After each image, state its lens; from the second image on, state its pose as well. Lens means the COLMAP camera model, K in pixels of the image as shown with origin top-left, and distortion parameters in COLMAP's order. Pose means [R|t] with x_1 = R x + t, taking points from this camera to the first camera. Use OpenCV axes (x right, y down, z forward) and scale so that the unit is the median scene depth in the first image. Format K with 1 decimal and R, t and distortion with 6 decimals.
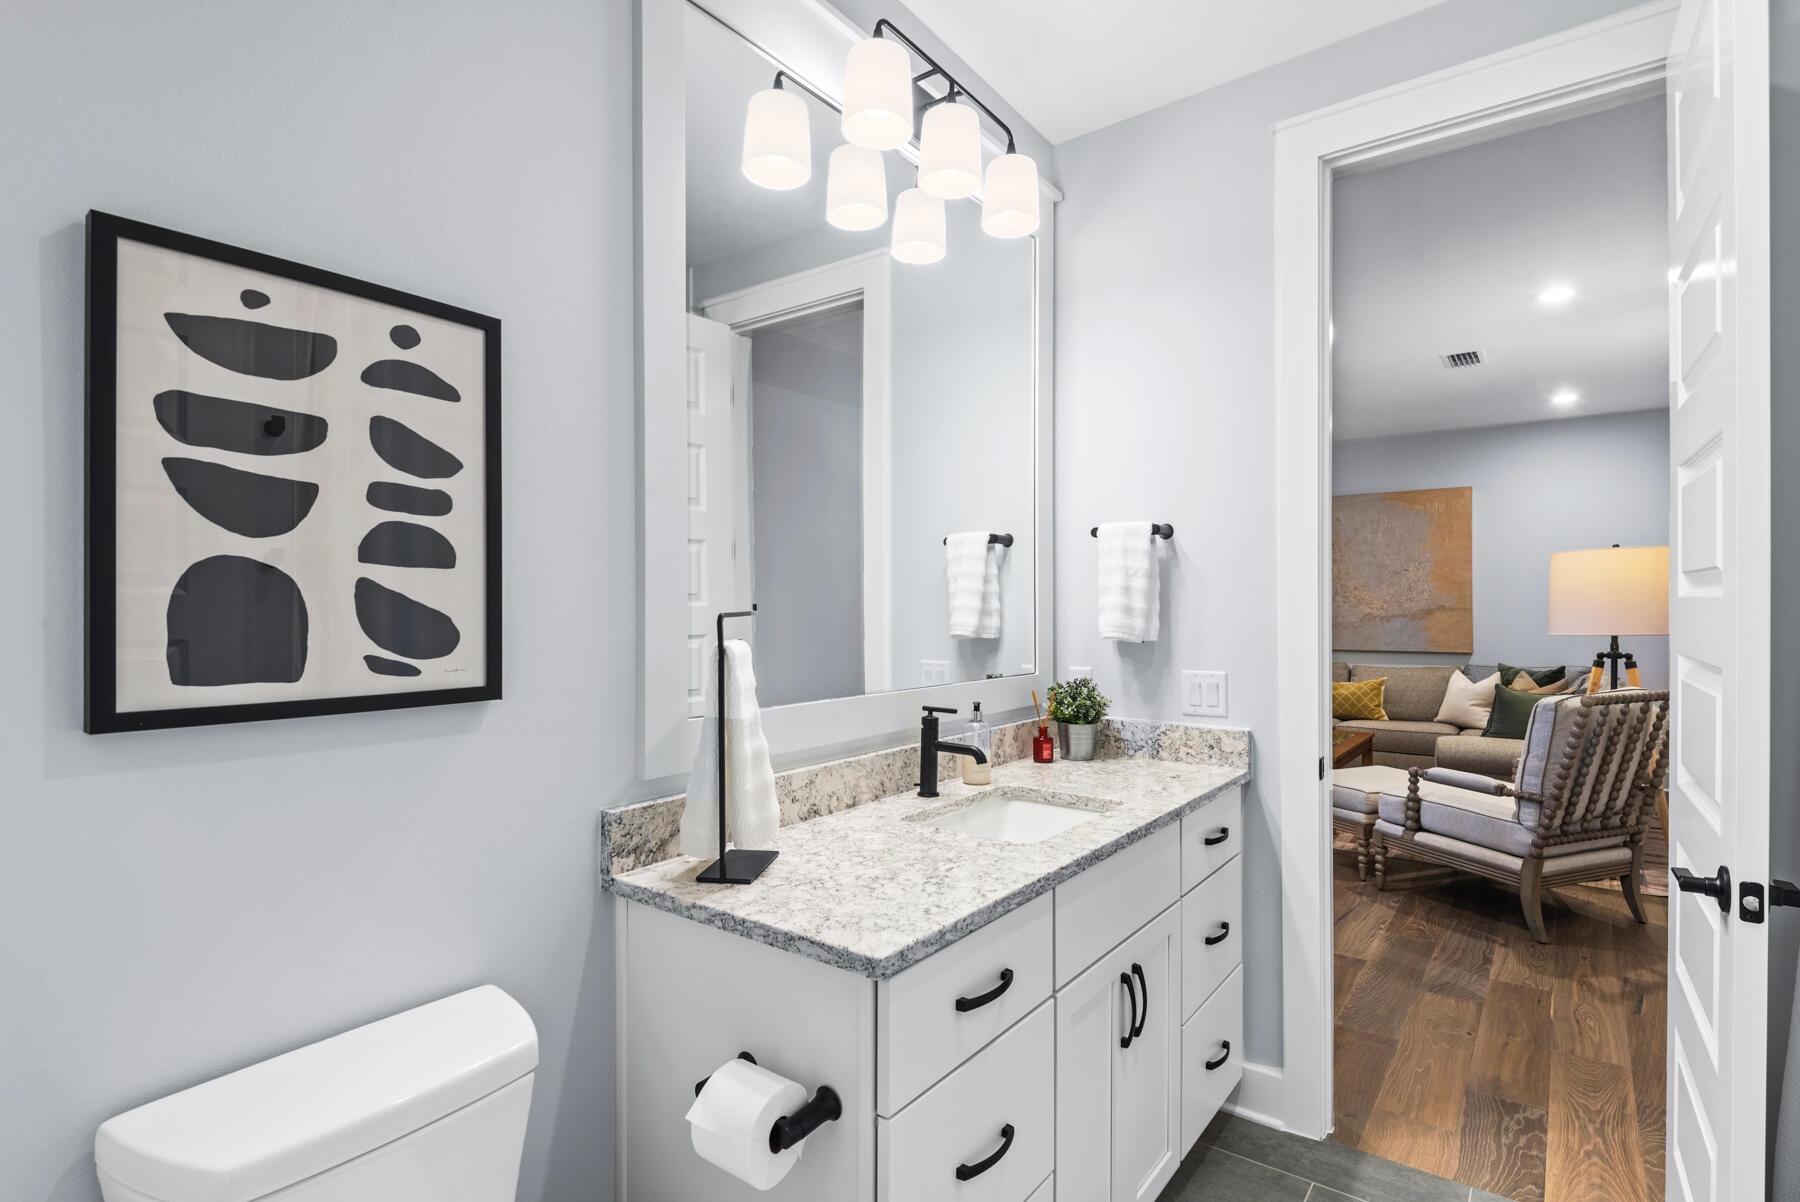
lens RADIAL K [[910.5, 0, 899.9], [0, 910.5, 606.7], [0, 0, 1]] dist [0.001564, -0.000112]
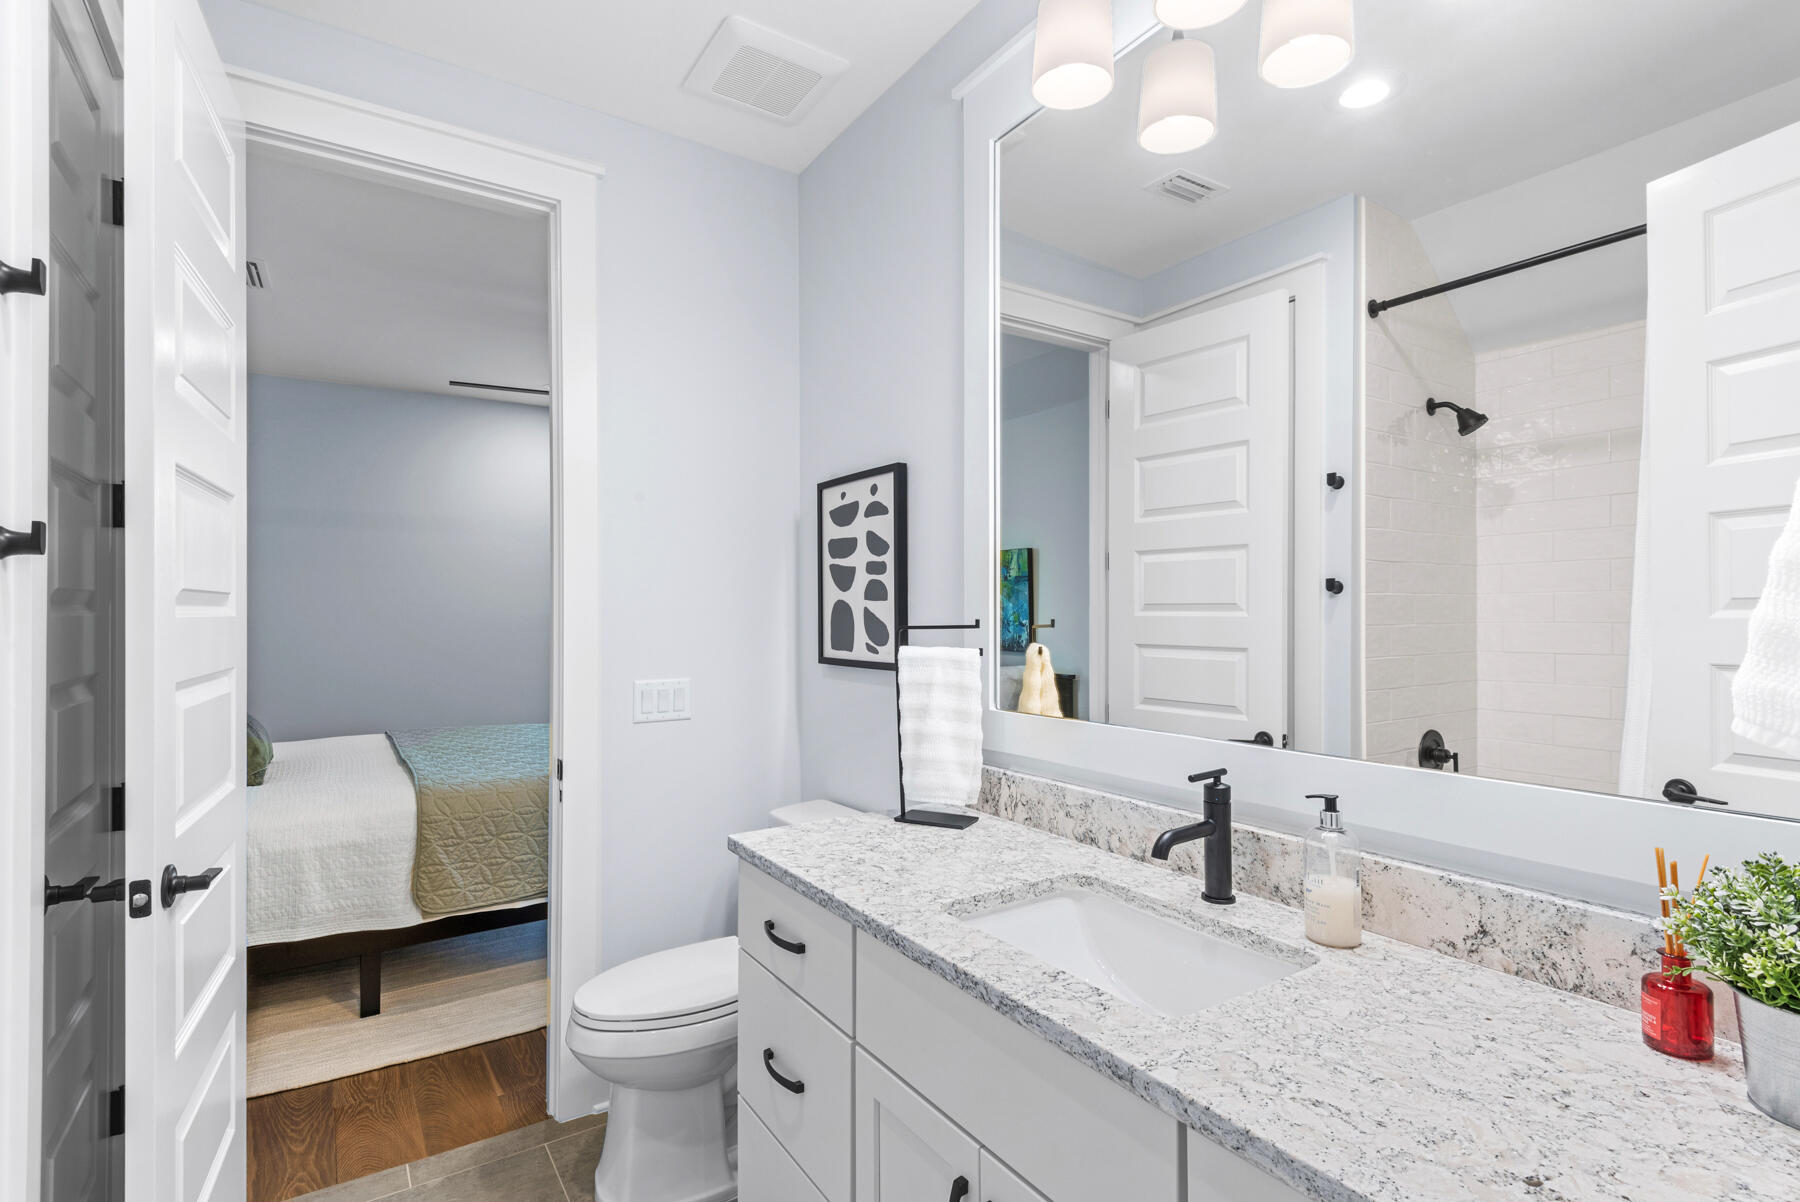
lens RADIAL K [[861.9, 0, 900.5], [0, 861.9, 604.8], [0, 0, 1]] dist [-0.000266, -0.000173]
pose [[-0.354600, -0.009536, -0.934970, 1.068510], [0.001032, 0.999943, -0.010590, -0.012071], [0.935018, -0.004720, -0.354570, 1.480590]]
